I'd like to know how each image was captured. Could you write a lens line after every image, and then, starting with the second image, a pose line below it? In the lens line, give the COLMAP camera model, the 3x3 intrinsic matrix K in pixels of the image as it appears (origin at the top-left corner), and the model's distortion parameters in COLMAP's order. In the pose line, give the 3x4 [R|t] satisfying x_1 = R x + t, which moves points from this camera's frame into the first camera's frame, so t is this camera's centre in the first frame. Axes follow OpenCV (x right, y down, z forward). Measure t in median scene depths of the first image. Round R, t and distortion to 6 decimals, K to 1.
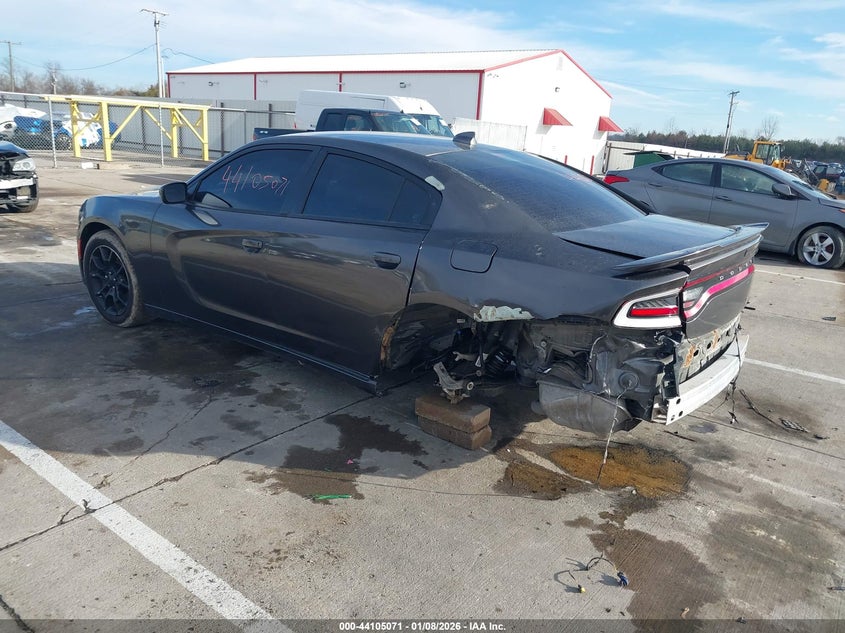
lens RADIAL K [[661.6, 0, 422.5], [0, 661.6, 316.5], [0, 0, 1]] dist [-0.009236, -0.006088]
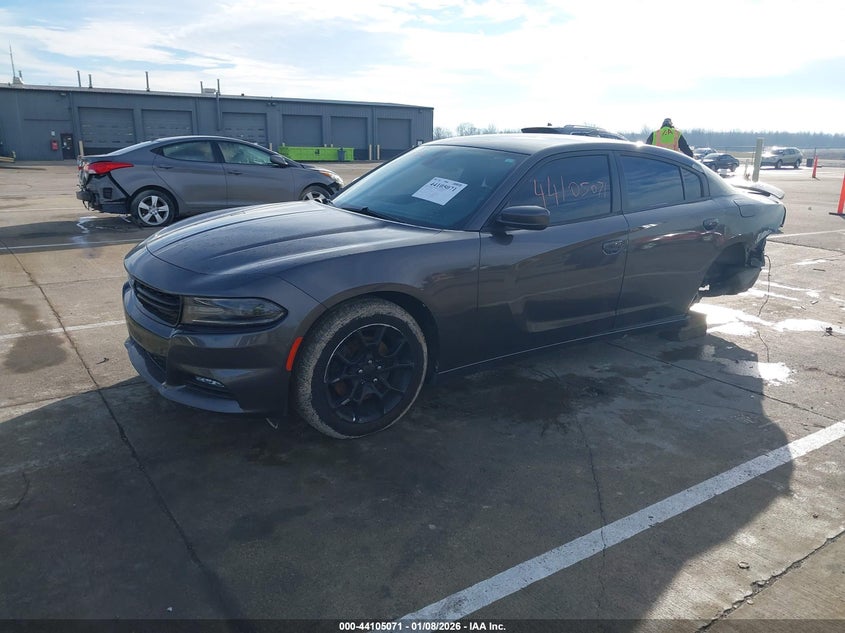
lens RADIAL K [[655.5, 0, 422.5], [0, 655.5, 316.5], [0, 0, 1]] dist [0.001912, 0.002336]
pose [[0.329726, -0.303585, 0.893933, -0.718412], [0.254400, 0.940432, 0.225542, -0.171625], [-0.909154, 0.153049, 0.387317, 0.461942]]
